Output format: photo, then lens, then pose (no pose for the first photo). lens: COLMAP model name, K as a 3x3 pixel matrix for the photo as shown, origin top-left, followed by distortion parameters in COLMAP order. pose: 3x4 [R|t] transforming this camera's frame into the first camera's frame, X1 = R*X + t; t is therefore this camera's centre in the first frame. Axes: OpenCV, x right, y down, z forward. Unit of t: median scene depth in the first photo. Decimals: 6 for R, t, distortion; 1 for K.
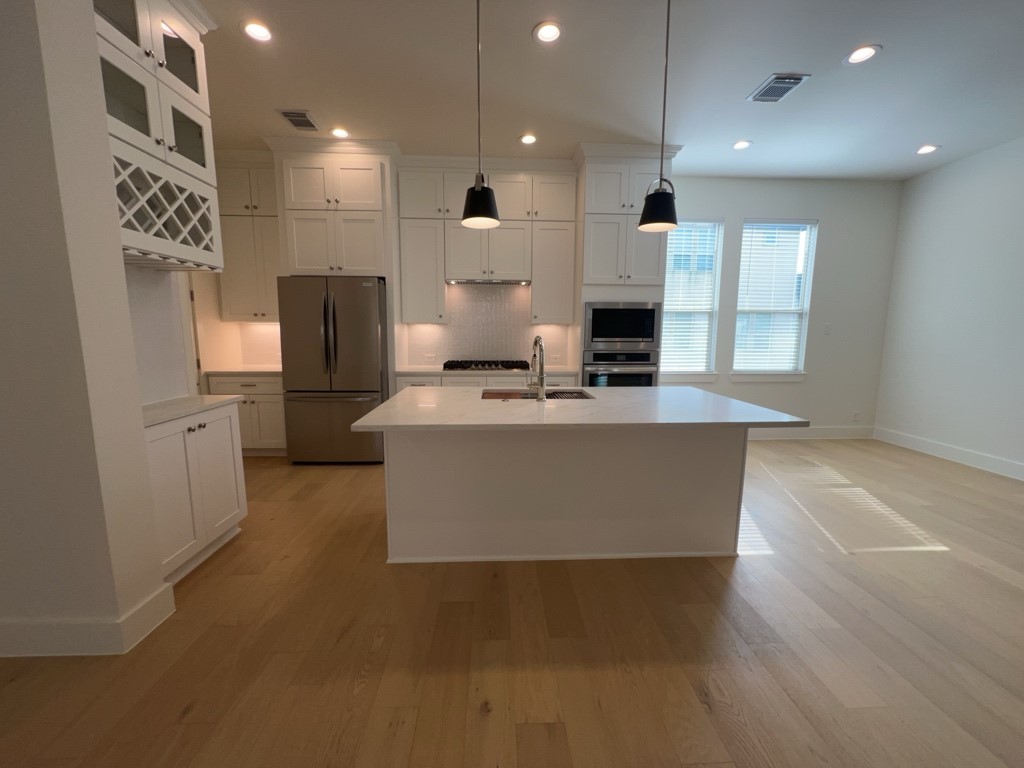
lens RADIAL K [[408.0, 0, 512.0], [0, 408.0, 386.6], [0, 0, 1]] dist [-0.004513, 0.001541]
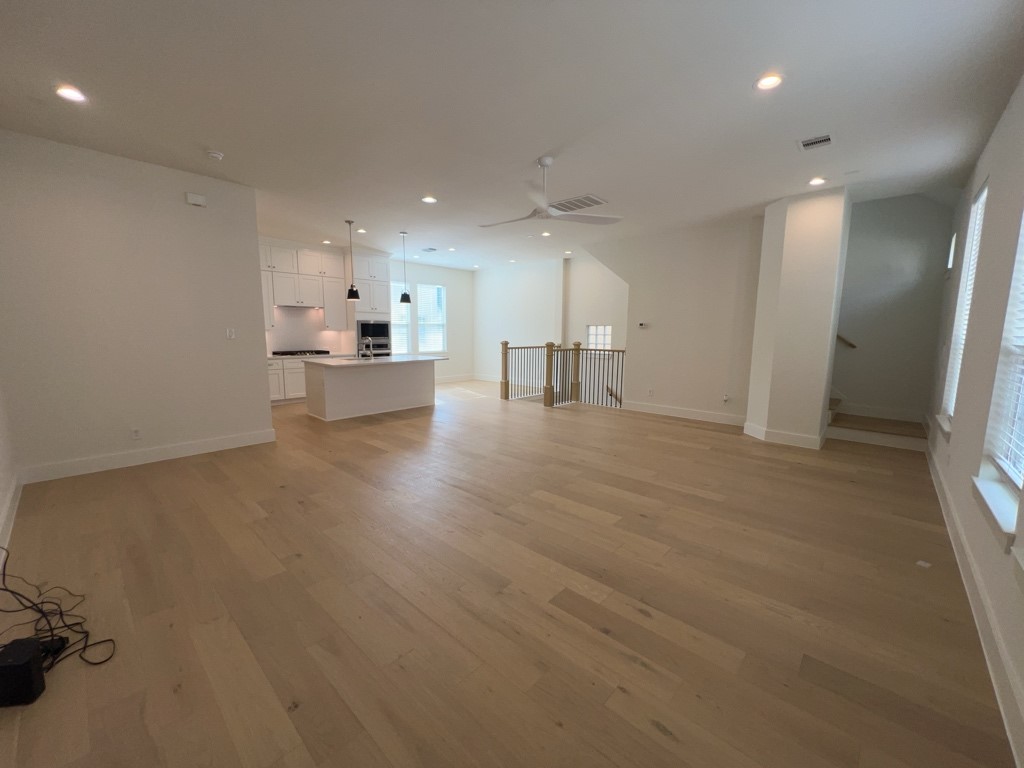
lens RADIAL K [[408.0, 0, 516.9], [0, 408.0, 385.9], [0, 0, 1]] dist [-0.004513, 0.001541]
pose [[0.702886, -0.093512, 0.705129, -0.736119], [0.087482, 0.995159, 0.044771, 0.103433], [-0.705903, 0.030217, 0.707664, -1.026249]]
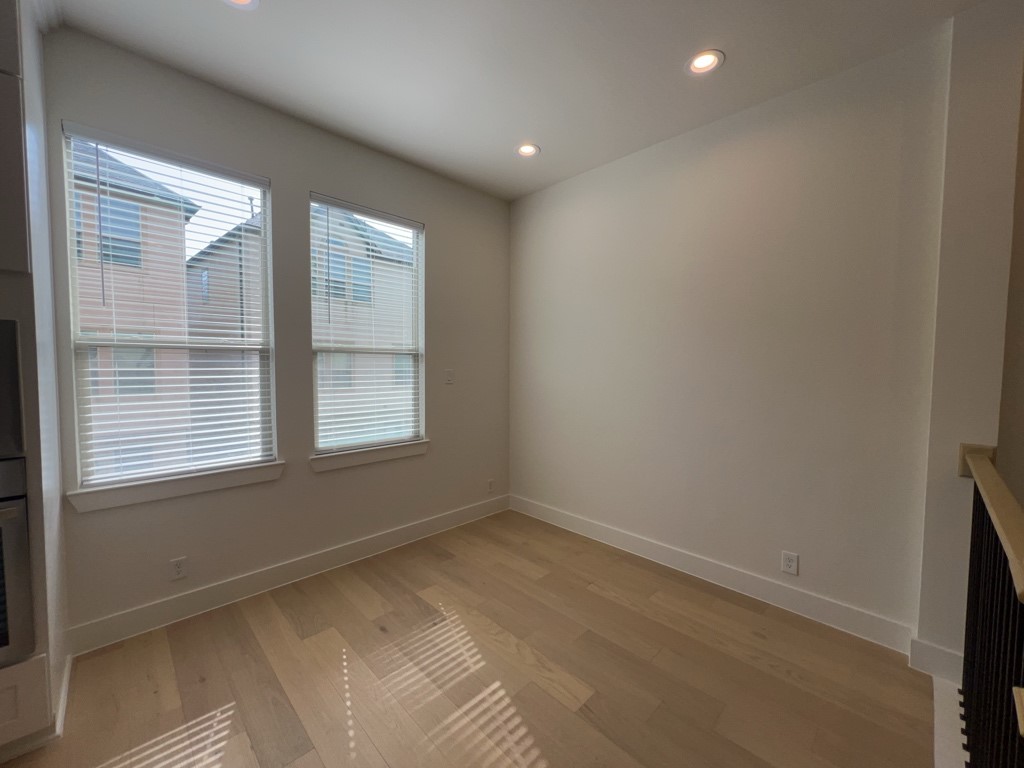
lens RADIAL K [[408.0, 0, 512.0], [0, 408.0, 385.8], [0, 0, 1]] dist [-0.004513, 0.001541]
pose [[0.741052, -0.032424, 0.670664, 0.441889], [0.086104, 0.995176, -0.047028, -0.098411], [-0.665904, 0.092597, 0.740269, 0.464529]]
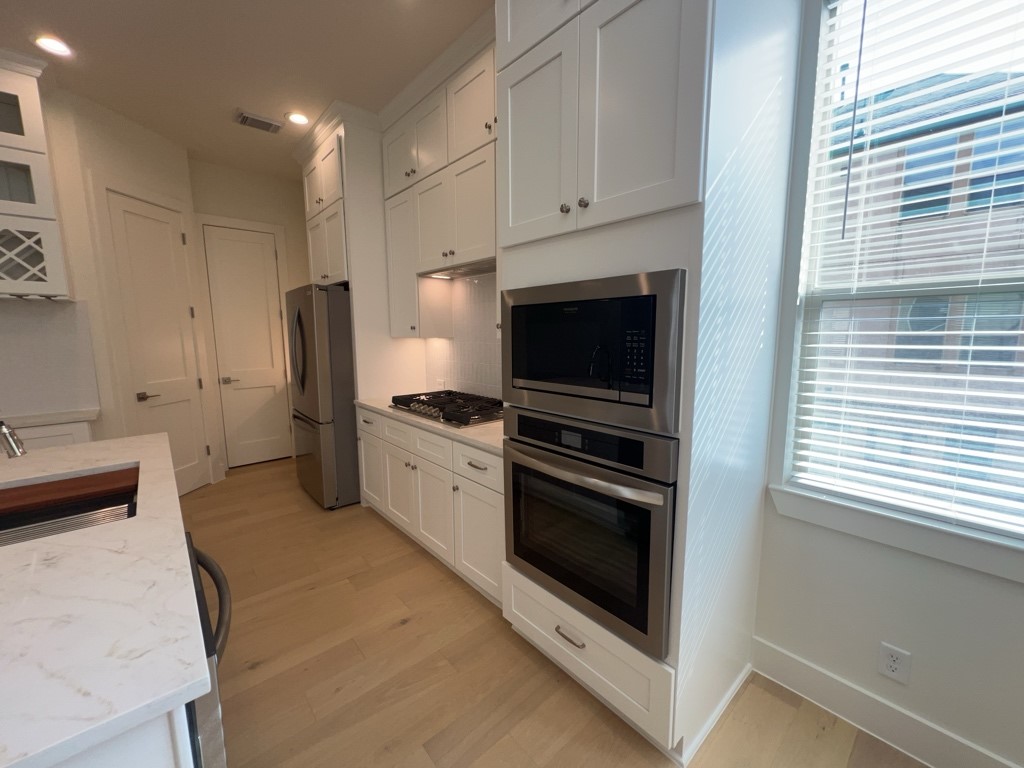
lens RADIAL K [[408.0, 0, 514.7], [0, 408.0, 387.1], [0, 0, 1]] dist [-0.004513, 0.001541]
pose [[0.627281, 0.096703, -0.772766, 0.511036], [-0.097756, 0.994190, 0.045060, -0.127916], [0.772633, 0.047278, 0.633089, 0.738506]]
